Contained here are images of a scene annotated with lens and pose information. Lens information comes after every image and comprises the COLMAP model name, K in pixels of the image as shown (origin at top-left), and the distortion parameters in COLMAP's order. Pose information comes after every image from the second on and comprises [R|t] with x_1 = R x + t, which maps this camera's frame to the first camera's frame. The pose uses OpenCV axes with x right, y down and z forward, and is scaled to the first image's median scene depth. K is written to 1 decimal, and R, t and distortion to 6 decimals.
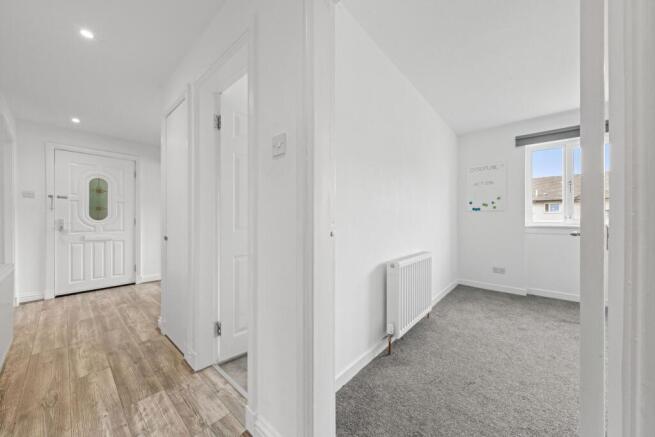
lens RADIAL K [[234.8, 0, 326.9], [0, 234.8, 219.6], [0, 0, 1]] dist [0.002805, 0.000166]
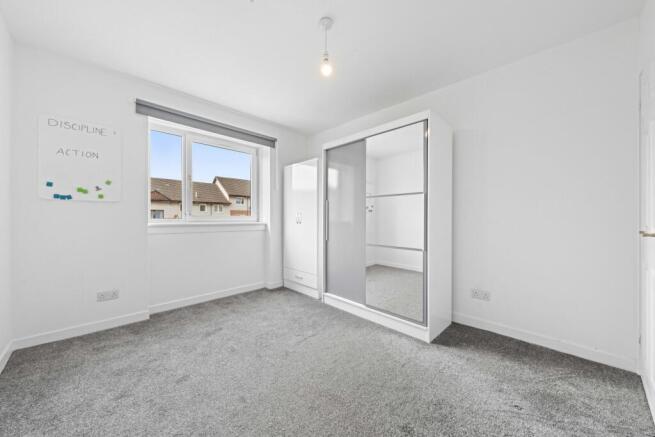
lens RADIAL K [[234.8, 0, 329.6], [0, 234.8, 217.4], [0, 0, 1]] dist [0.002805, 0.000166]
pose [[0.048880, 0.003192, 0.998800, 1.209554], [-0.000181, 0.999995, -0.003186, 0.056844], [-0.998805, -0.000025, 0.048880, 3.655801]]
